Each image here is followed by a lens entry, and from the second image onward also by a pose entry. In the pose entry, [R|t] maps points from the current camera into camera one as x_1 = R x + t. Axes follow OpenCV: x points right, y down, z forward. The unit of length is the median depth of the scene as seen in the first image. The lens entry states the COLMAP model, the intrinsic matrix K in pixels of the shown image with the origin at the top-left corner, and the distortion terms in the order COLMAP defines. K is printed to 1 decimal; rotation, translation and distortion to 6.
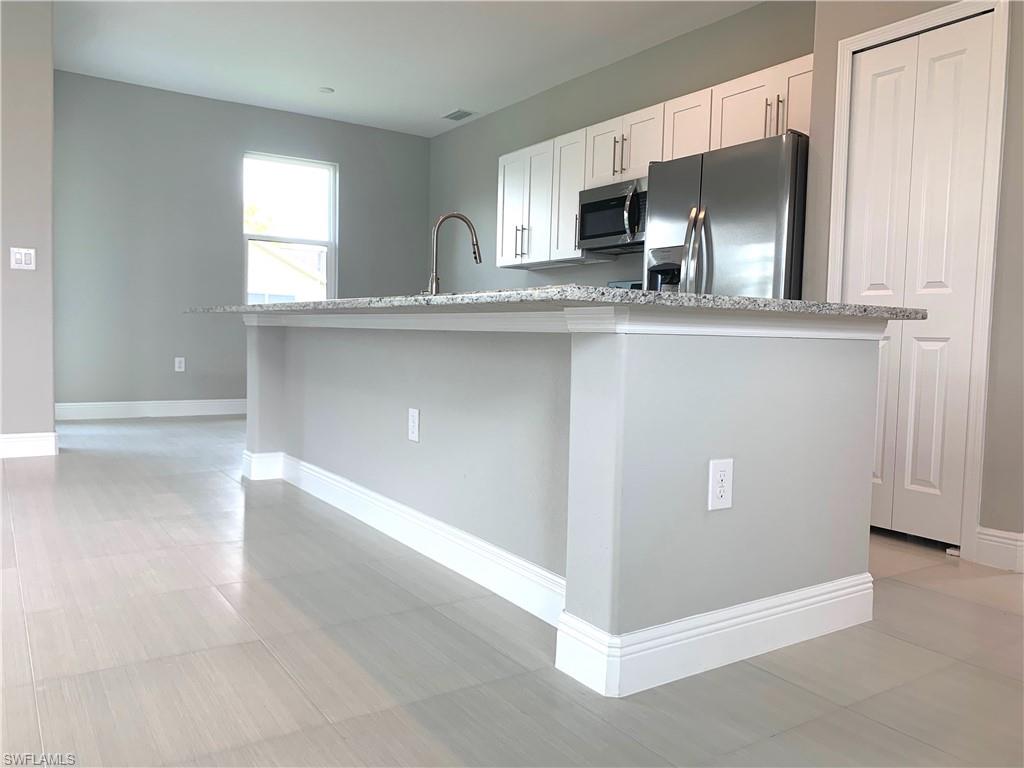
lens RADIAL K [[778.2, 0, 514.9], [0, 778.2, 380.5], [0, 0, 1]] dist [0.054044, -0.069316]
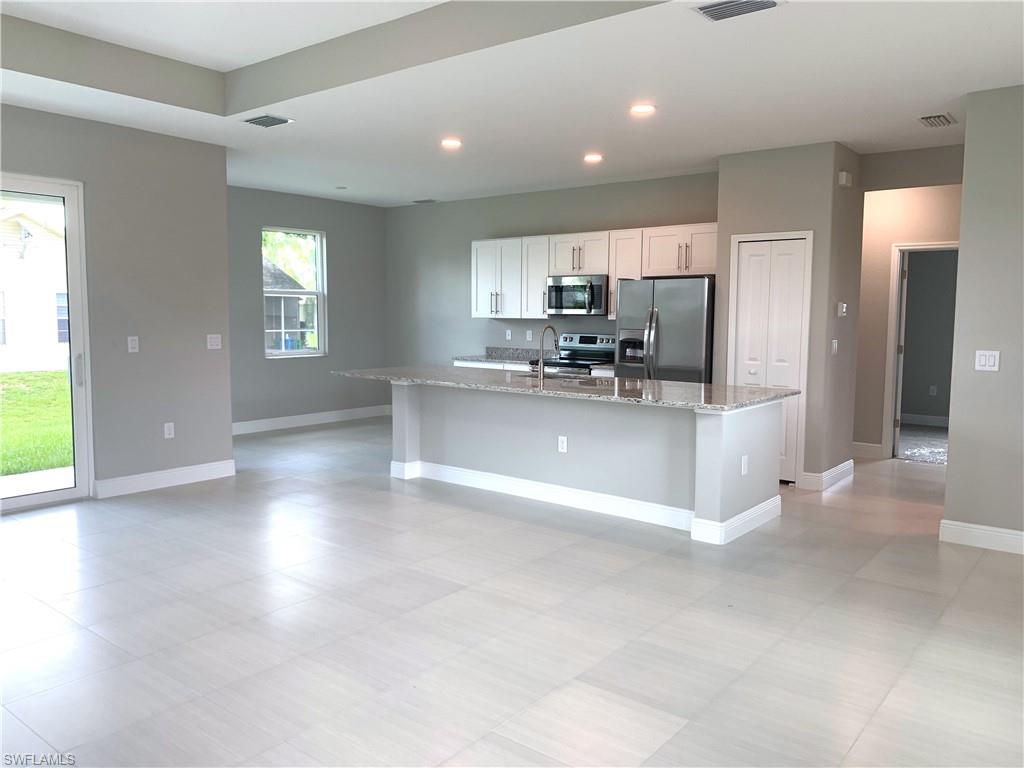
lens RADIAL K [[778.2, 0, 515.1], [0, 778.2, 371.6], [0, 0, 1]] dist [0.054044, -0.069316]
pose [[0.954026, -0.045496, 0.296252, -0.491936], [0.037451, 0.998761, 0.032778, -0.118673], [-0.297376, -0.020176, 0.954547, -0.512008]]
